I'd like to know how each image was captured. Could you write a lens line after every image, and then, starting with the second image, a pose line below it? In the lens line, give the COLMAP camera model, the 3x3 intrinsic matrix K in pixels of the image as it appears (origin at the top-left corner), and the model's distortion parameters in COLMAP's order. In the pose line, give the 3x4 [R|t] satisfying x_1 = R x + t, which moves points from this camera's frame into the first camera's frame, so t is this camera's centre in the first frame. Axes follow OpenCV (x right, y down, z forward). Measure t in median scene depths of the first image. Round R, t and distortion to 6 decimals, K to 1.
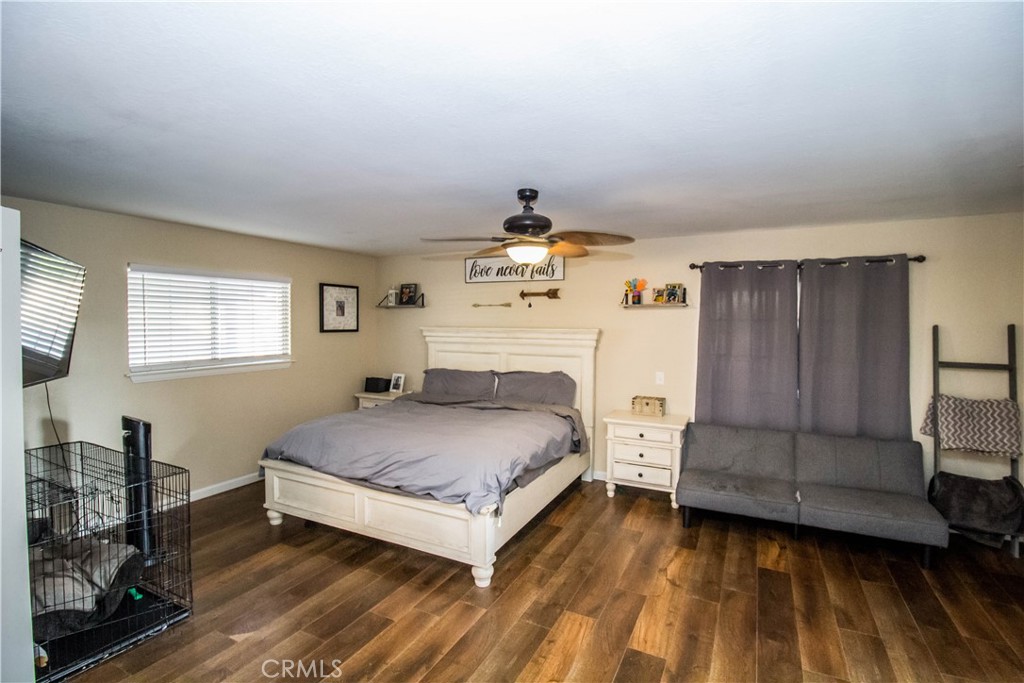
lens RADIAL K [[470.6, 0, 513.2], [0, 470.6, 342.3], [0, 0, 1]] dist [-0.010553, -0.008941]
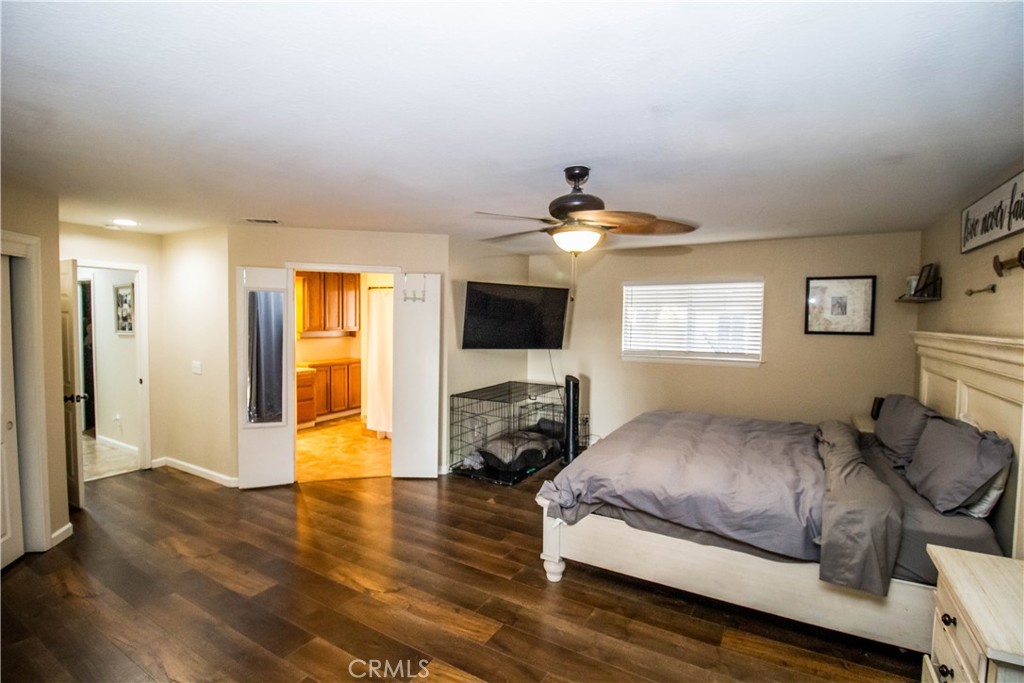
lens RADIAL K [[470.6, 0, 513.2], [0, 470.6, 342.3], [0, 0, 1]] dist [-0.010553, -0.008941]
pose [[-0.053745, 0.044045, -0.997583, 0.567411], [-0.053176, 0.997483, 0.046905, -0.019897], [0.997138, 0.055569, -0.051268, 0.576341]]
